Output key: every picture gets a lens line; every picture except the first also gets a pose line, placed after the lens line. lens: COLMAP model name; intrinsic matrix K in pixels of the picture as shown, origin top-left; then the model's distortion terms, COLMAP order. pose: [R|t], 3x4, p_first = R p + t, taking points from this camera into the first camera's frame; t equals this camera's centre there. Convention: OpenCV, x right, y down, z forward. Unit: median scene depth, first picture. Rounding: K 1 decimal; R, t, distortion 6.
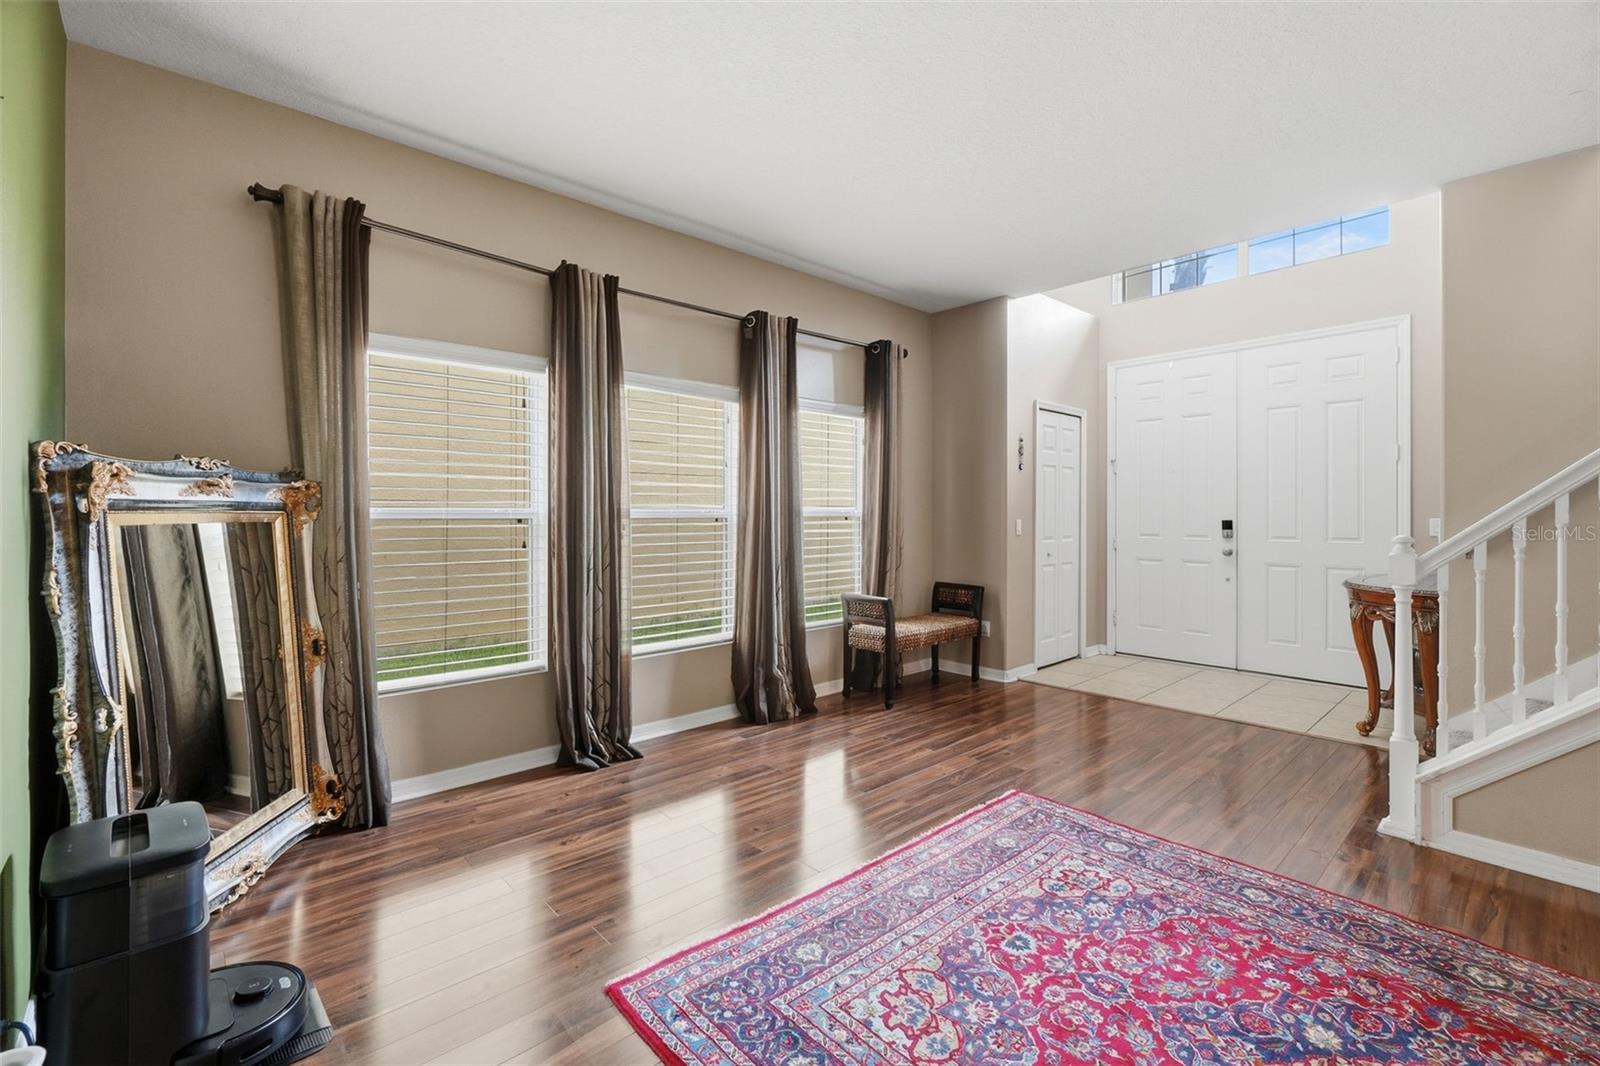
lens RADIAL K [[697.1, 0, 804.6], [0, 697.1, 533.6], [0, 0, 1]] dist [-0.004375, 0.000980]
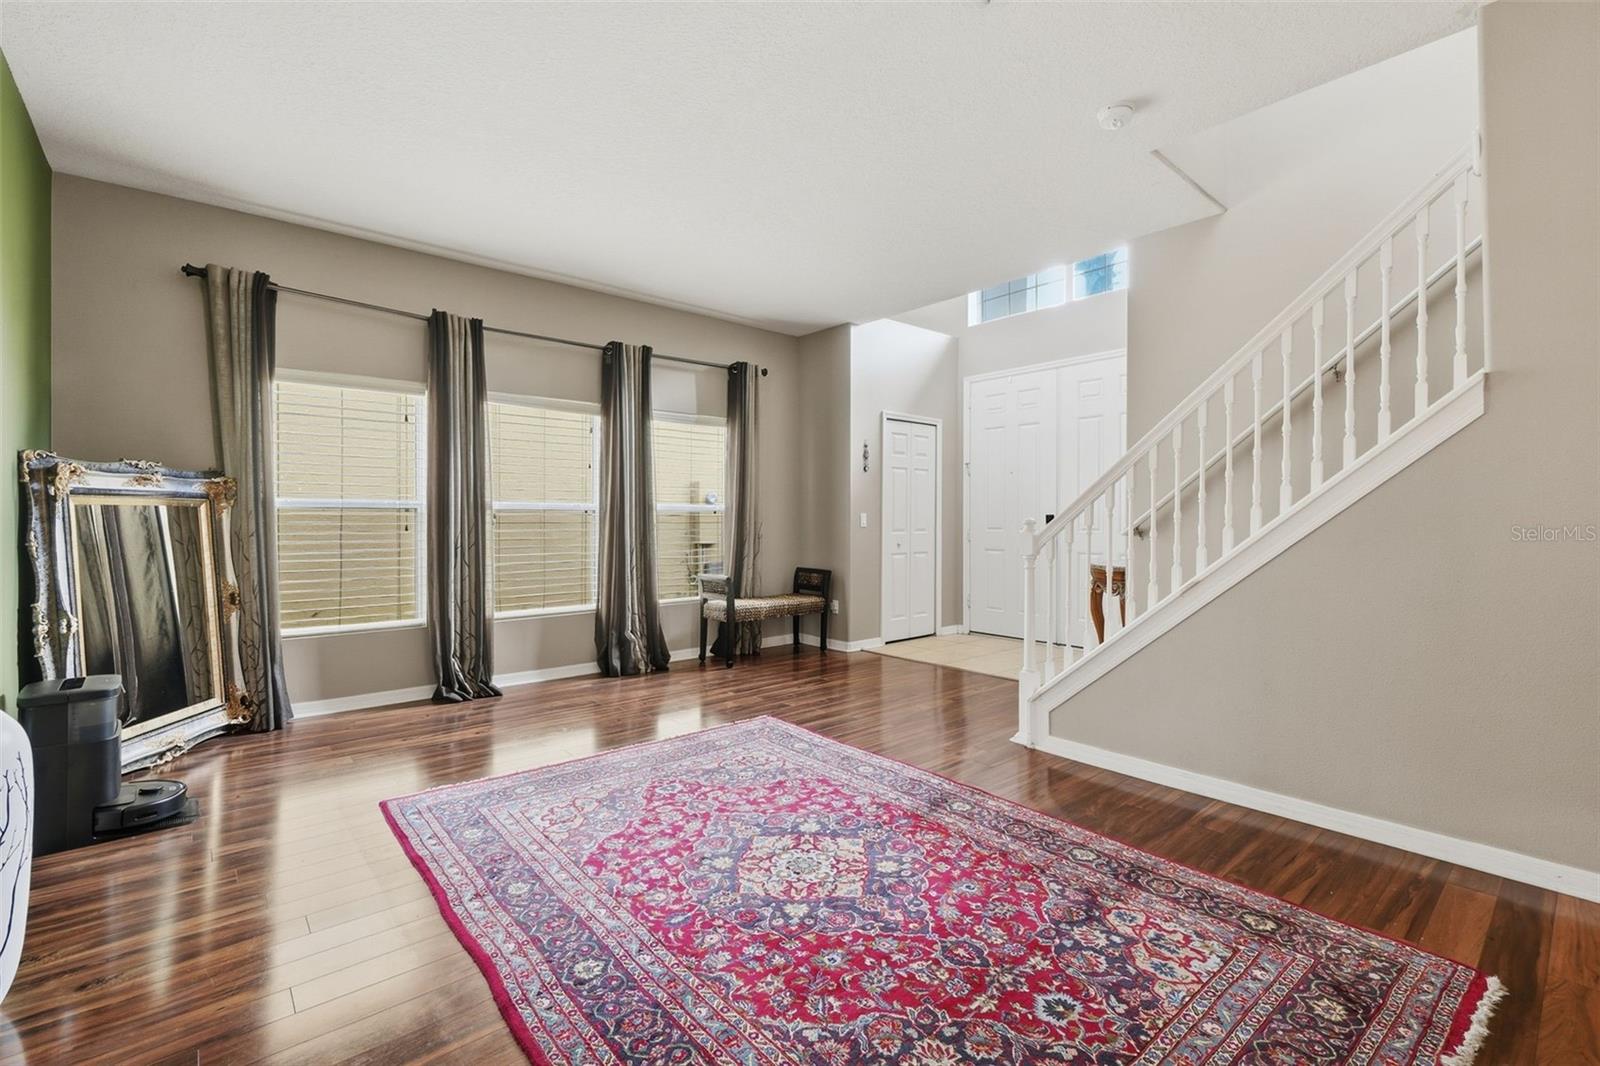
lens RADIAL K [[697.1, 0, 799.2], [0, 697.1, 543.9], [0, 0, 1]] dist [-0.004375, 0.000980]
pose [[0.999519, 0.001728, -0.030969, 0.444908], [-0.001531, 0.999978, 0.006403, 0.042871], [0.030979, -0.006353, 0.999500, -0.329989]]
